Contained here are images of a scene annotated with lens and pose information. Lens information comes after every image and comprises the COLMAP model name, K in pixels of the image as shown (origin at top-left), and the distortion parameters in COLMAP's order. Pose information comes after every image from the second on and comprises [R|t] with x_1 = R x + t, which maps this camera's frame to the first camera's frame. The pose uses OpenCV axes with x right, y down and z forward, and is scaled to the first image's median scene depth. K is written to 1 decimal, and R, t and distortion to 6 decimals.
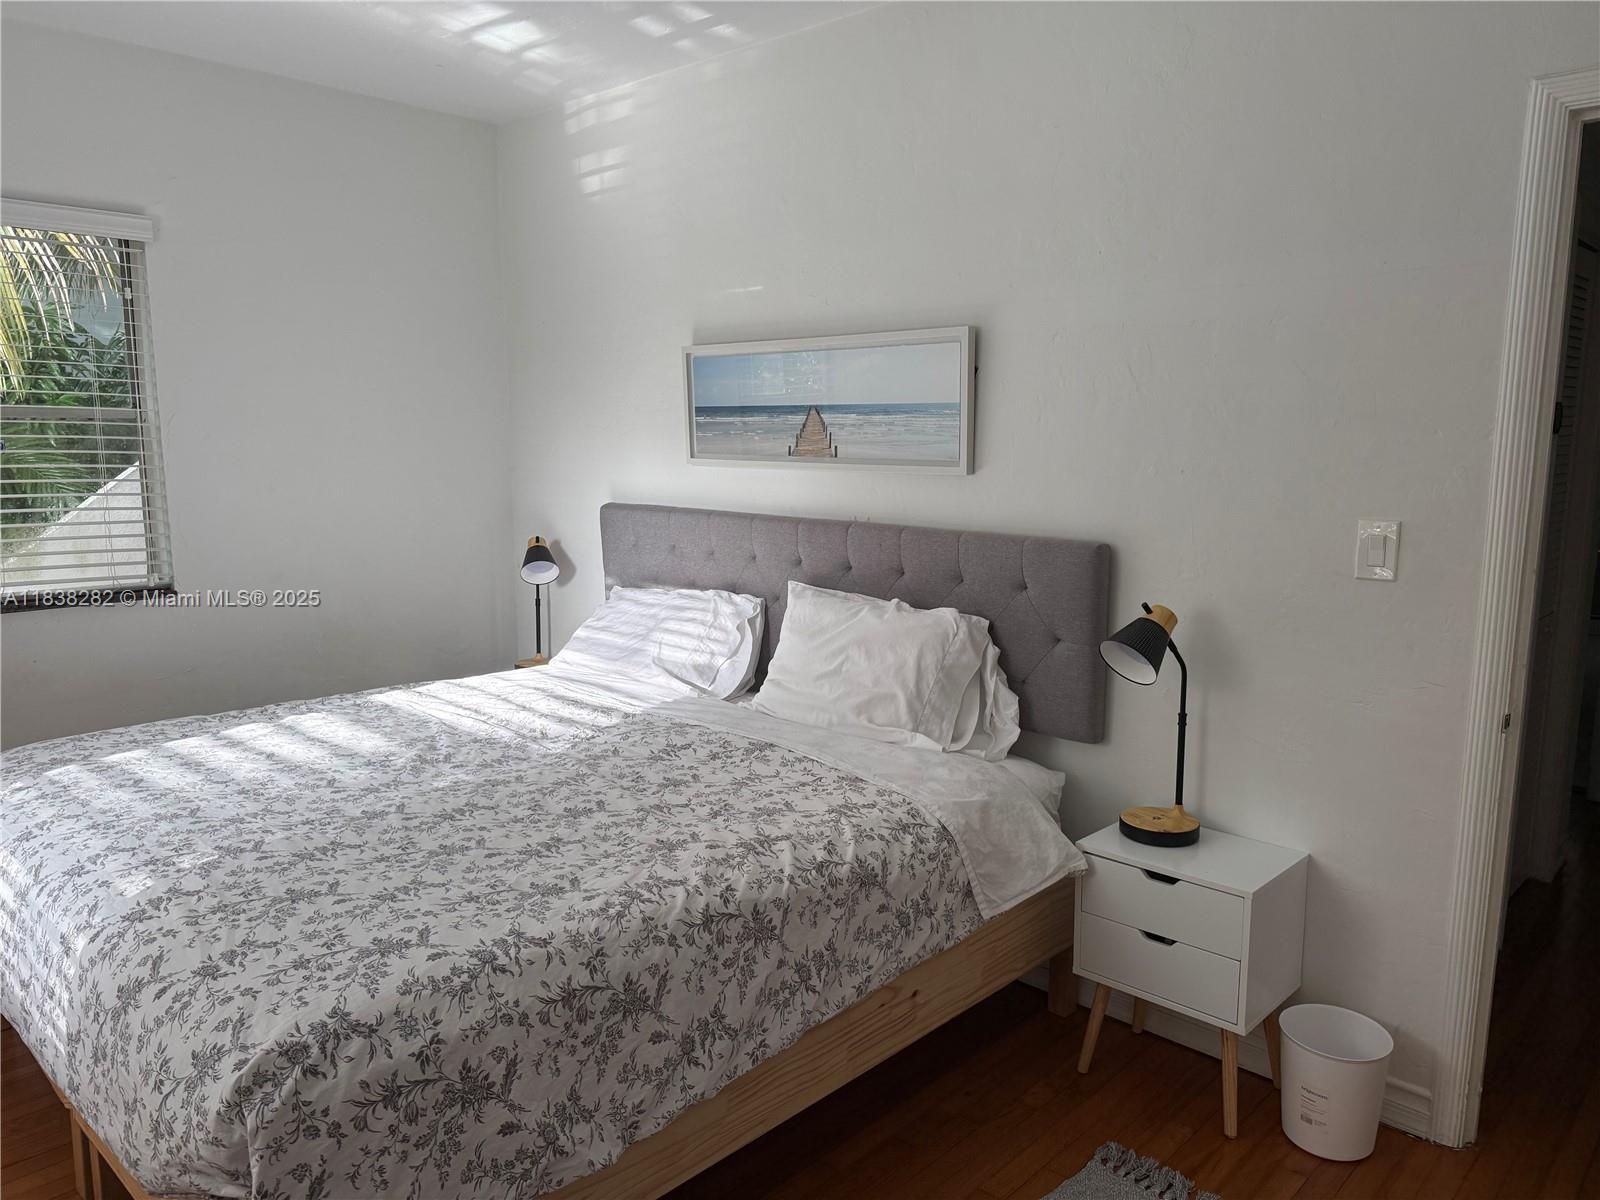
lens RADIAL K [[1126.0, 0, 800.0], [0, 1126.0, 600.0], [0, 0, 1]] dist [0.150441, -0.289002]
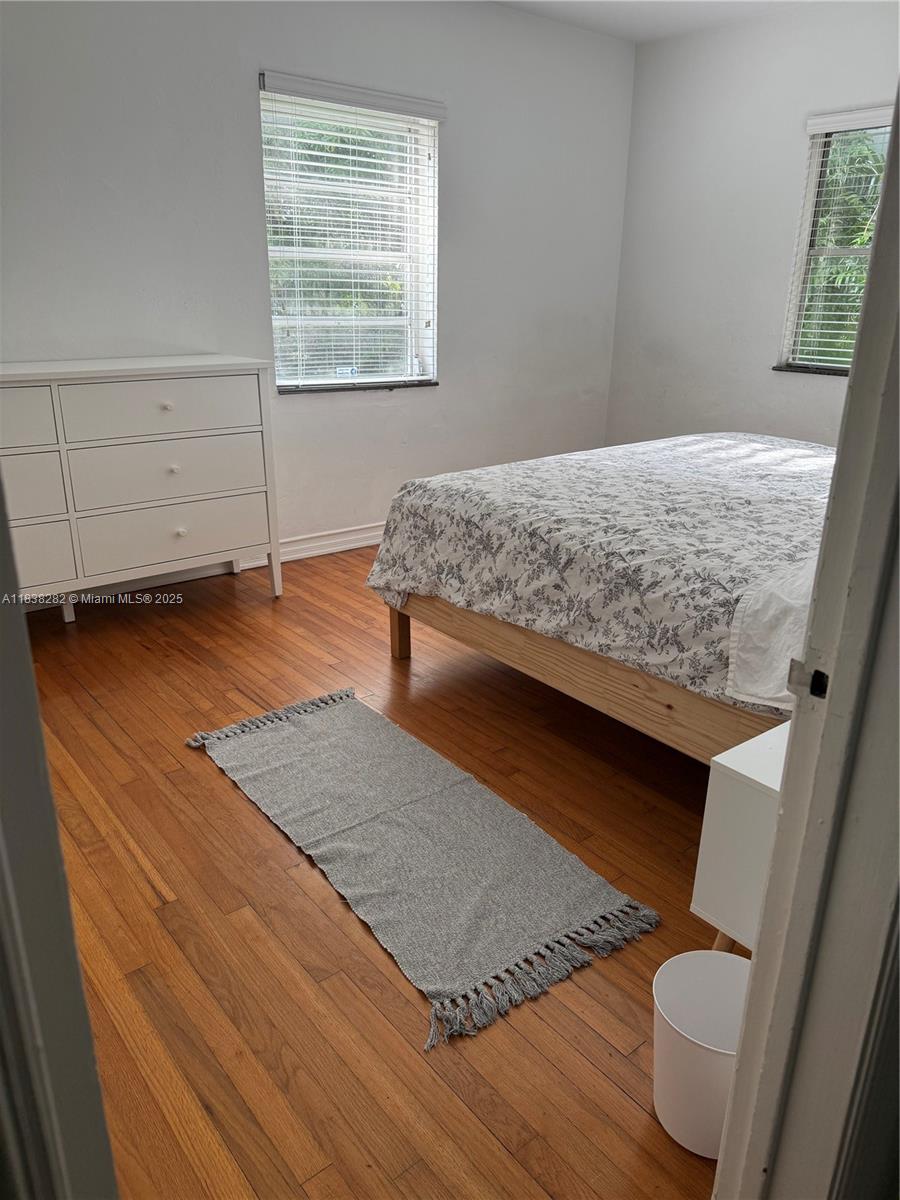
lens RADIAL K [[844.5, 0, 450.0], [0, 844.5, 600.0], [0, 0, 1]] dist [0.150441, -0.289002]
pose [[-0.127027, 0.332934, -0.934355, 1.067933], [-0.167347, 0.921289, 0.351029, -0.045708], [0.977681, 0.200951, -0.061313, 0.911439]]
